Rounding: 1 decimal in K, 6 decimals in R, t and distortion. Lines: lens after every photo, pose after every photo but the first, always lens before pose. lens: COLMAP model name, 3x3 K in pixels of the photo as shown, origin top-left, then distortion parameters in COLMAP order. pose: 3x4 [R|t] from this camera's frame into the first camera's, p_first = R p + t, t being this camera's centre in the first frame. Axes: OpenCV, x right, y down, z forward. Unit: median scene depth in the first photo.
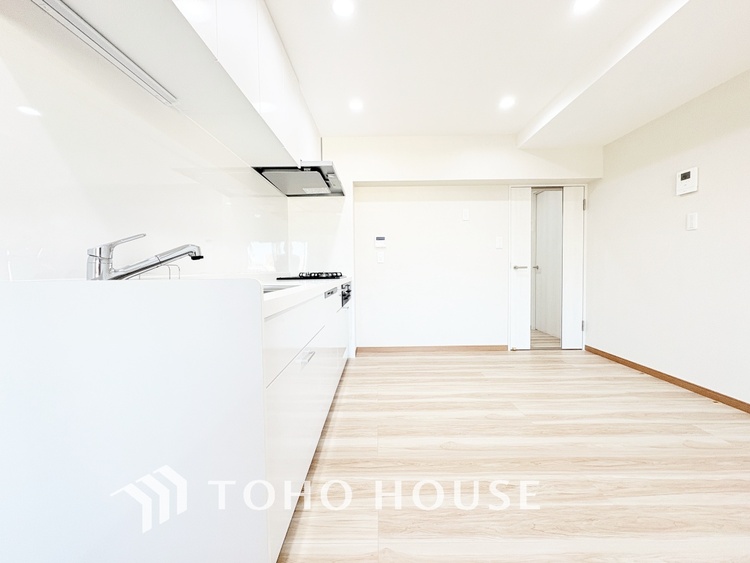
lens RADIAL K [[299.1, 0, 374.7], [0, 299.1, 281.0], [0, 0, 1]] dist [-0.000534, 0.000916]
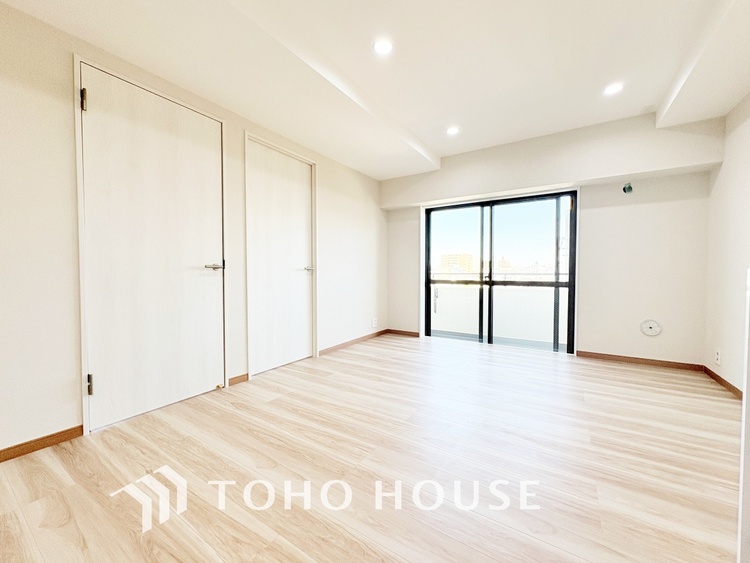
lens RADIAL K [[299.1, 0, 375.3], [0, 299.1, 280.6], [0, 0, 1]] dist [-0.000534, 0.000916]
pose [[-0.842201, -0.003540, 0.539152, 0.052836], [0.031197, 0.997983, 0.055285, -0.015062], [-0.538261, 0.063381, -0.840392, 0.822625]]
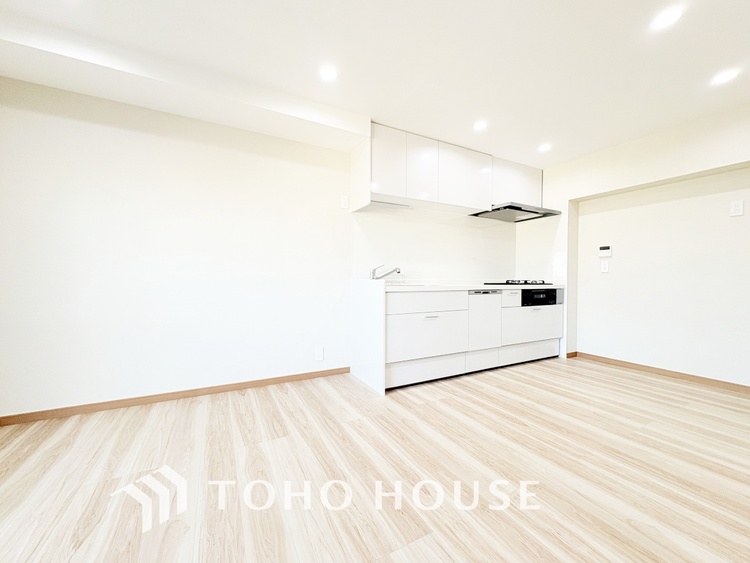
lens RADIAL K [[299.1, 0, 374.9], [0, 299.1, 280.7], [0, 0, 1]] dist [-0.000534, 0.000916]
pose [[0.478176, 0.023301, -0.877955, 0.808692], [-0.046751, 0.998906, 0.001048, 0.002682], [0.877019, 0.040544, 0.478742, -0.229768]]
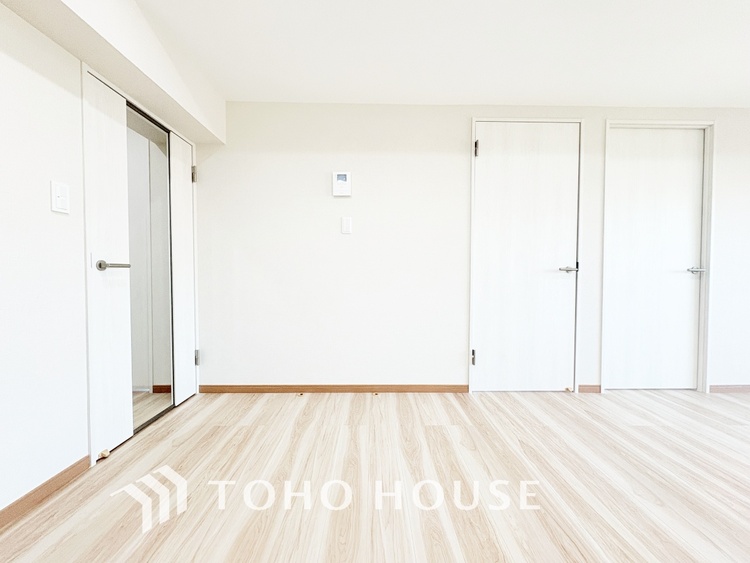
lens RADIAL K [[299.1, 0, 375.5], [0, 299.1, 280.8], [0, 0, 1]] dist [-0.000534, 0.000916]
pose [[-0.016409, -0.011812, 0.999796, 0.049141], [0.036940, 0.999240, 0.012412, -0.020710], [-0.999183, 0.037137, -0.015960, 0.934839]]
